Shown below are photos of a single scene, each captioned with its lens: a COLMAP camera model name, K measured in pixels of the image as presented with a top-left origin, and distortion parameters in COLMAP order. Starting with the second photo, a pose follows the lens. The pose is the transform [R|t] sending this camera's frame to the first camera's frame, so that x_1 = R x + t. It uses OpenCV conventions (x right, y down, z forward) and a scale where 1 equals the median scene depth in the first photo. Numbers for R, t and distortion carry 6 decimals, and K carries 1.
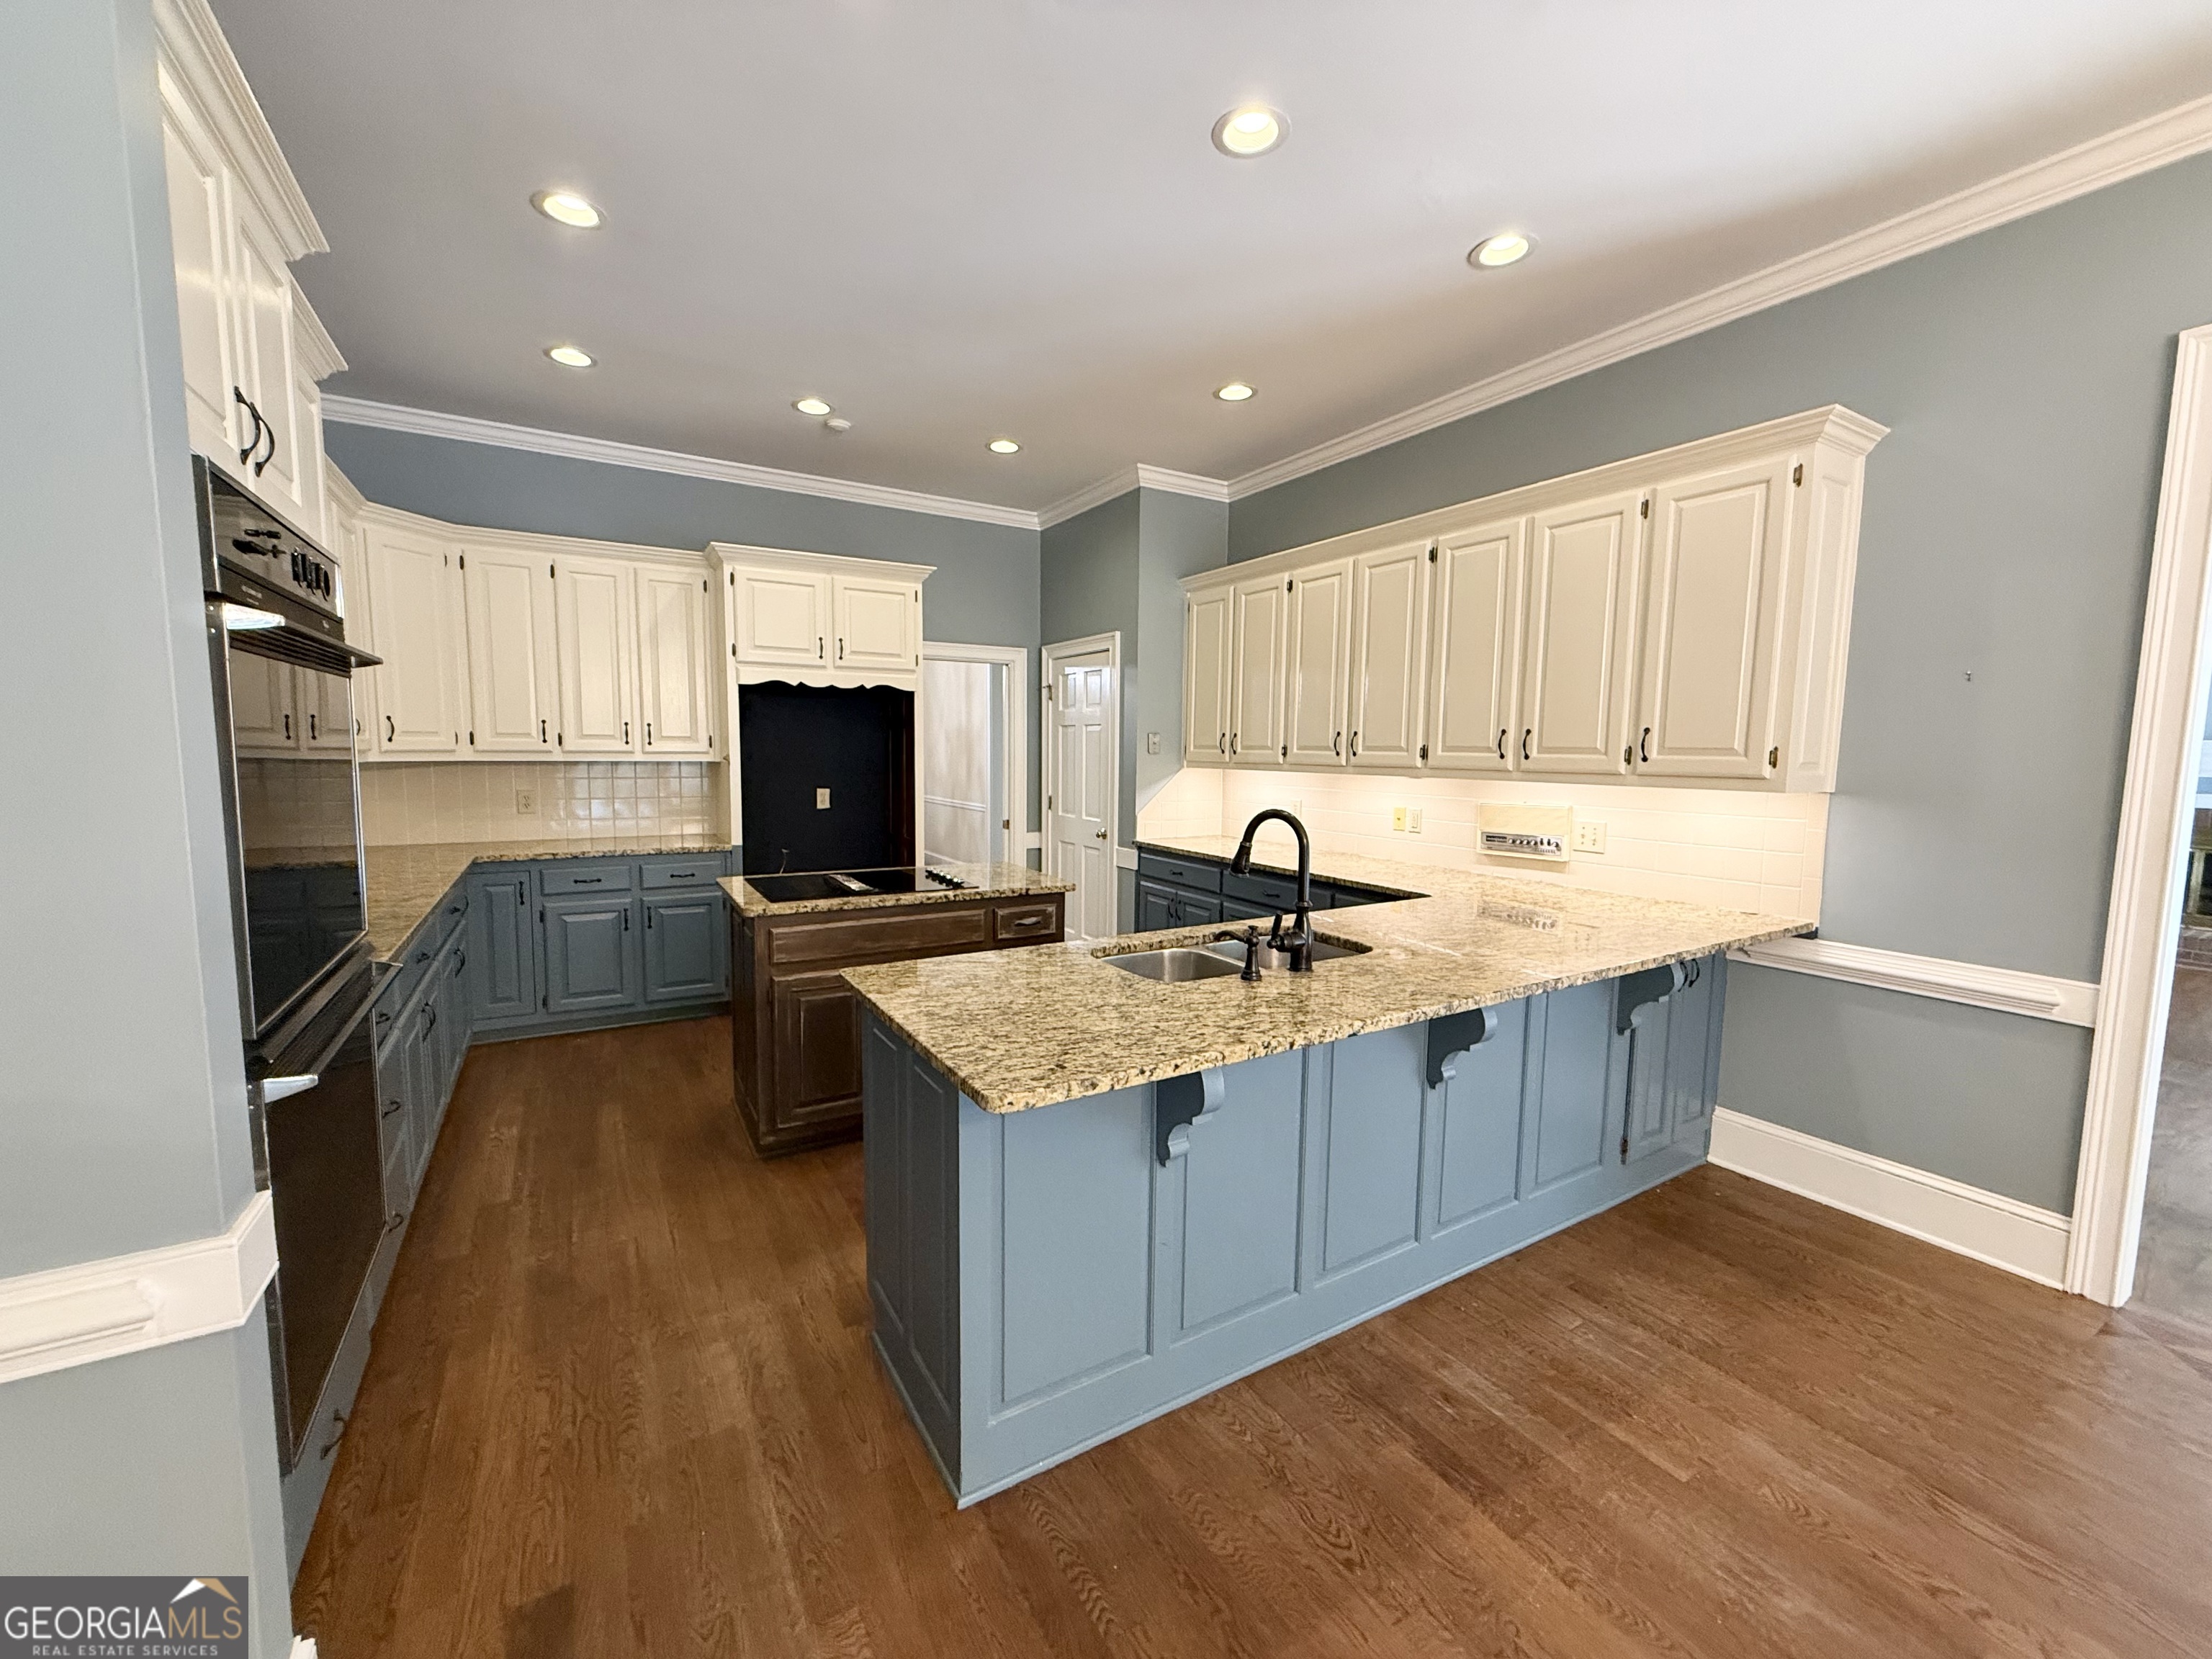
lens RADIAL K [[878.6, 0, 1100.2], [0, 878.6, 831.7], [0, 0, 1]] dist [-0.000282, -0.000475]
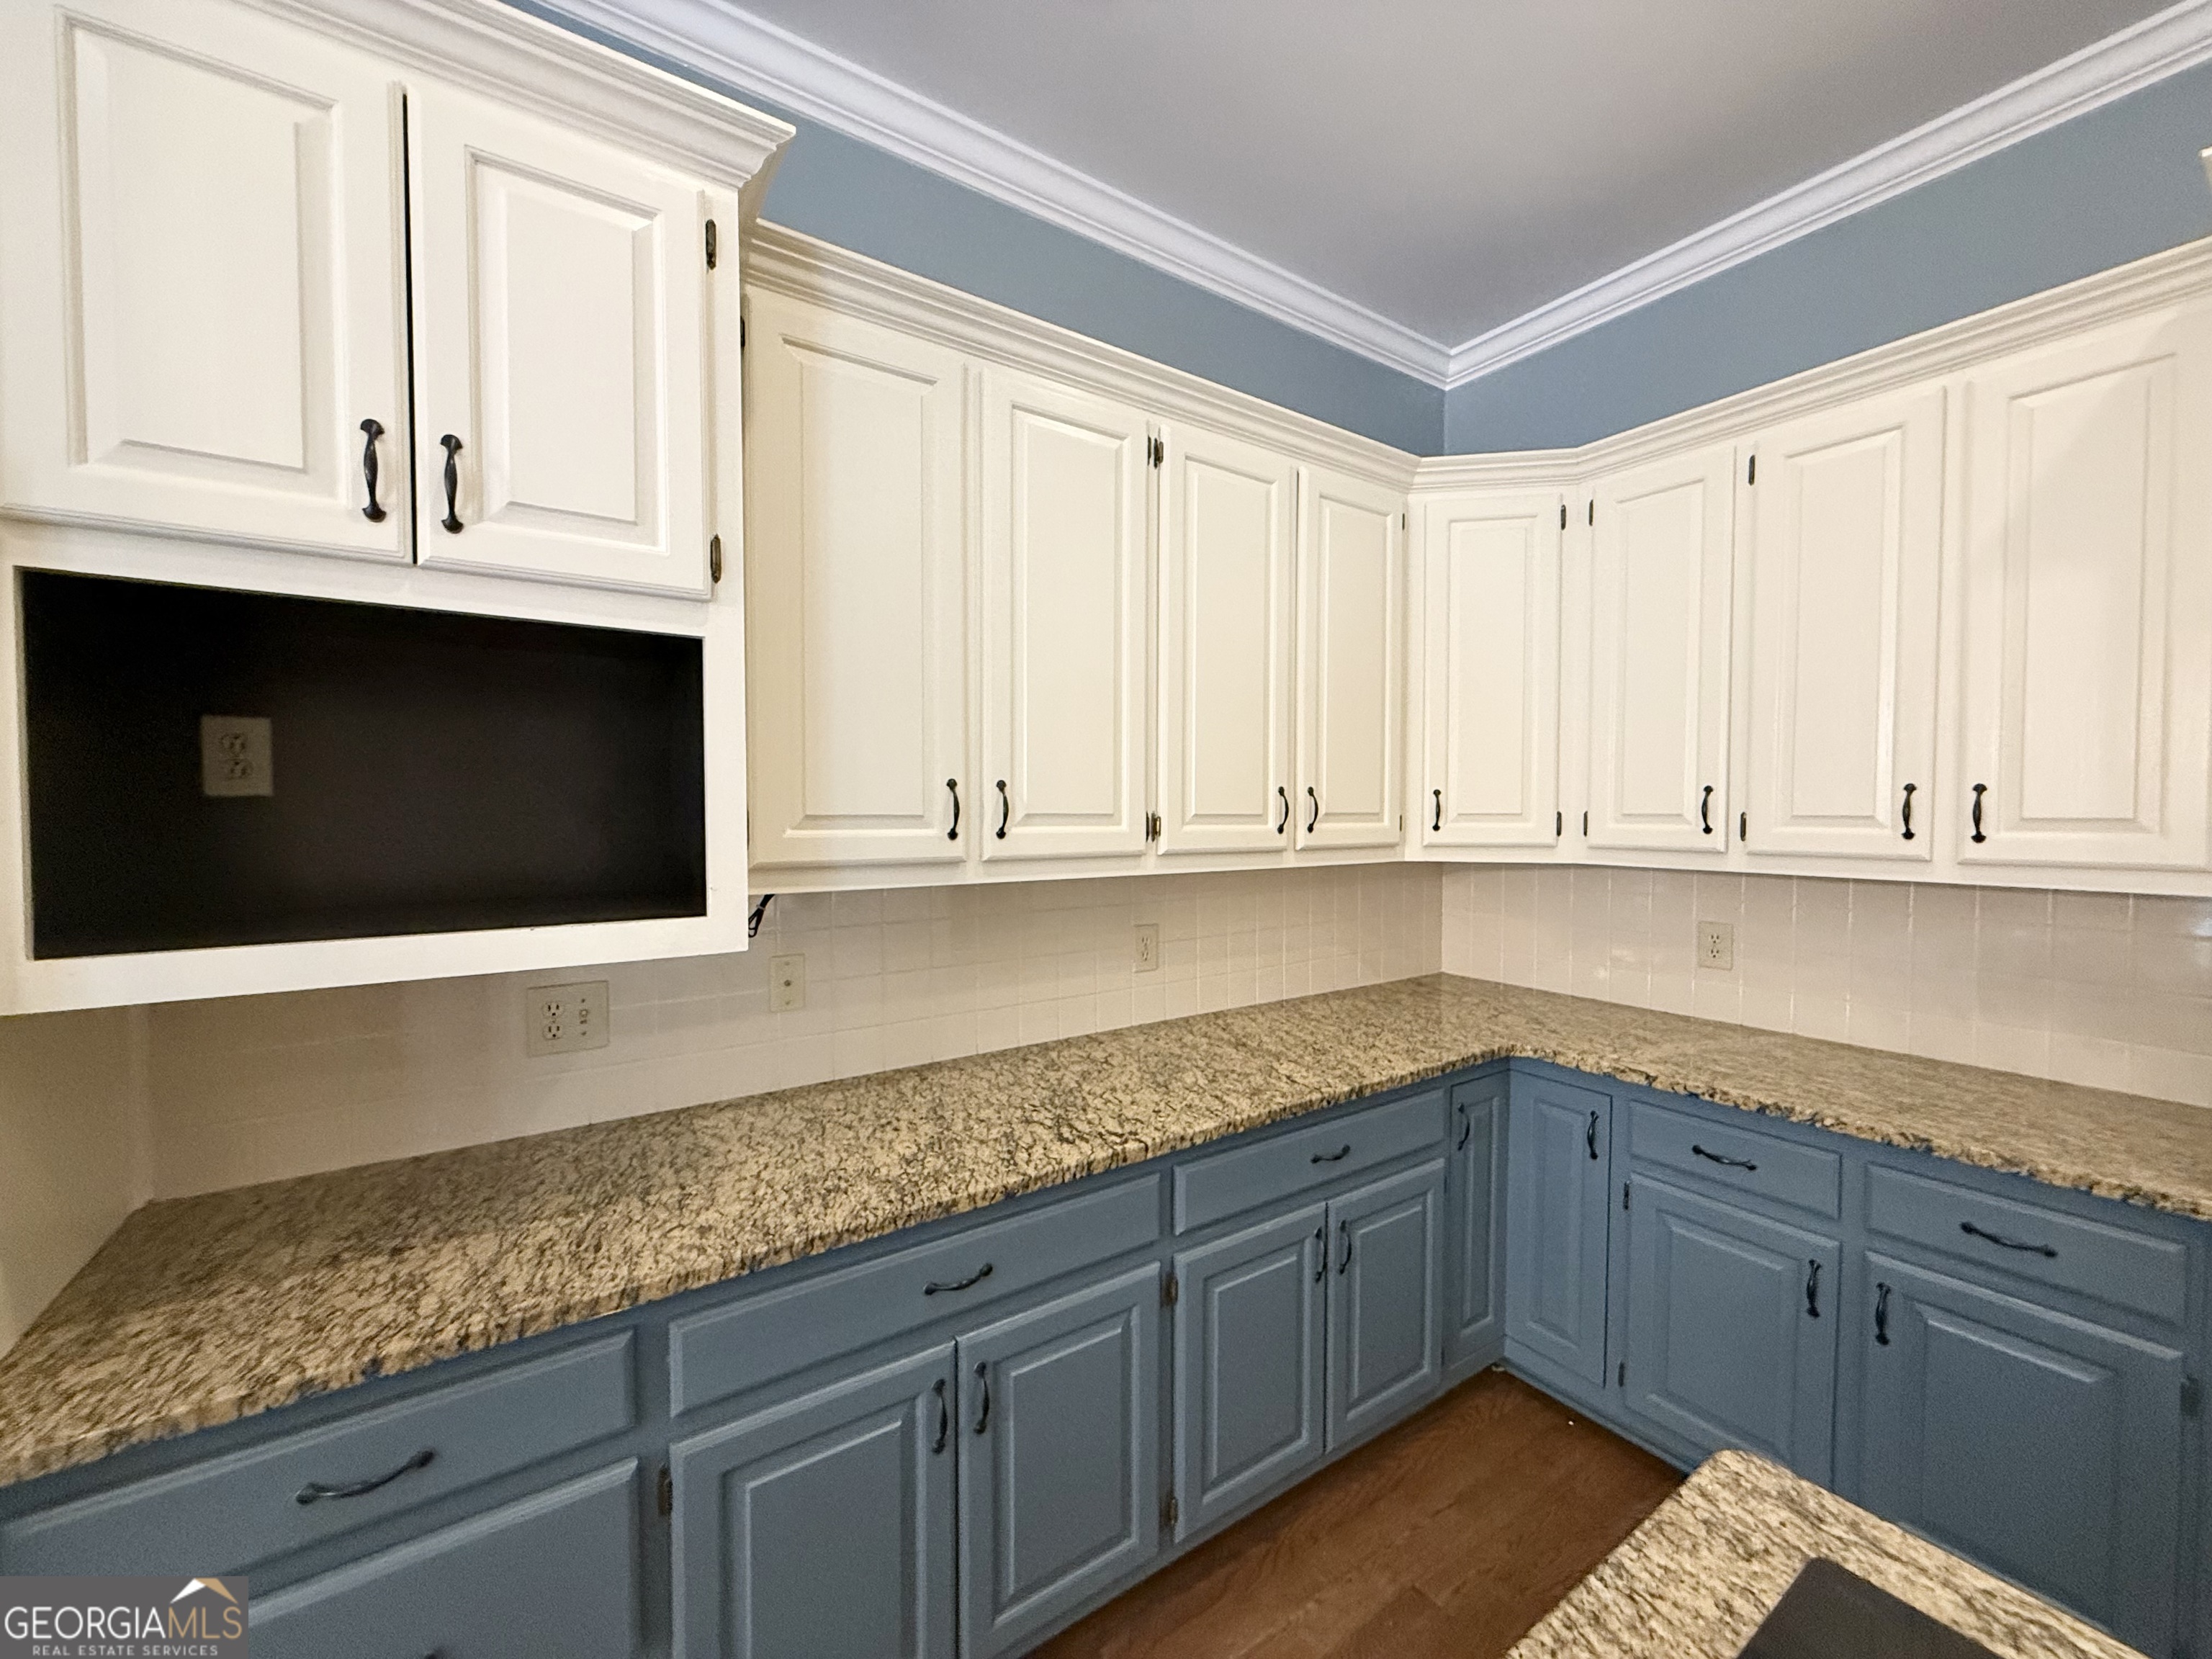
lens RADIAL K [[878.6, 0, 1102.4], [0, 878.6, 831.1], [0, 0, 1]] dist [-0.000282, -0.000475]
pose [[0.064020, 0.015825, -0.997823, -0.195888], [-0.096360, 0.995300, 0.009602, -0.084941], [0.993285, 0.095536, 0.065244, 0.720627]]
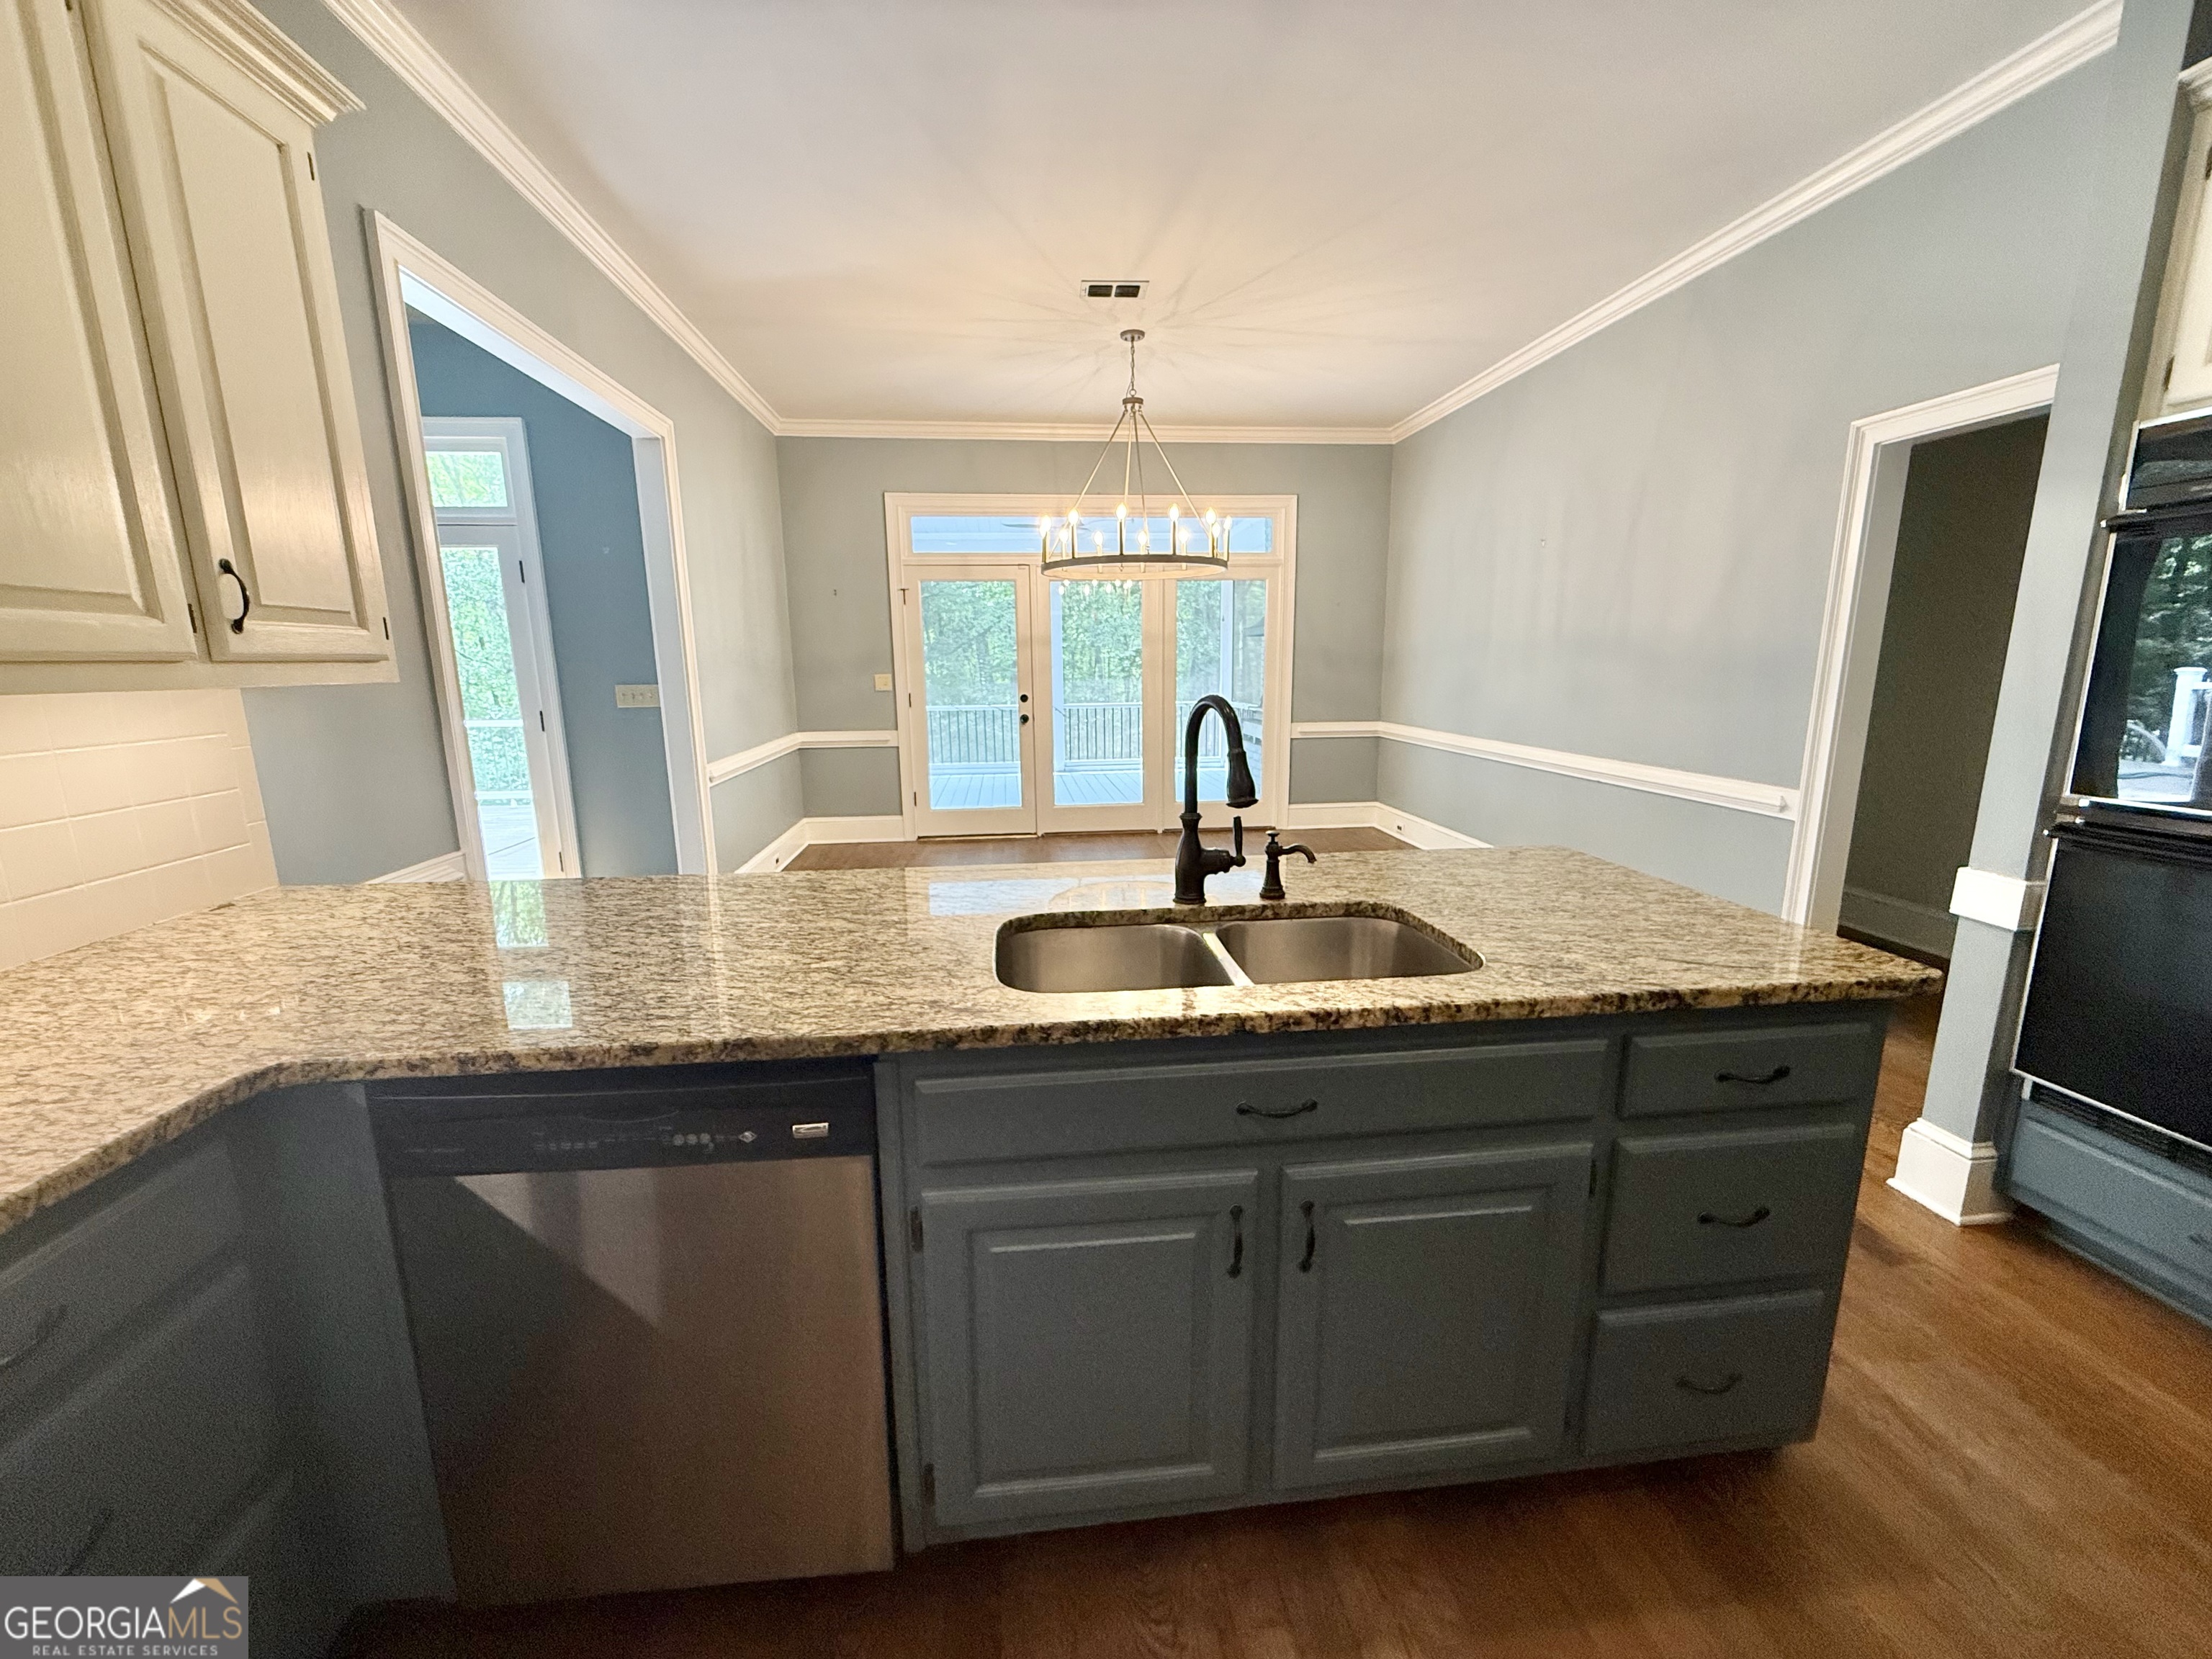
lens RADIAL K [[878.6, 0, 1100.4], [0, 878.6, 829.8], [0, 0, 1]] dist [-0.000282, -0.000475]
pose [[-0.908491, -0.079034, 0.410363, -0.007596], [0.042173, 0.959602, 0.278181, -0.069123], [-0.415771, 0.270031, -0.868457, 0.958306]]
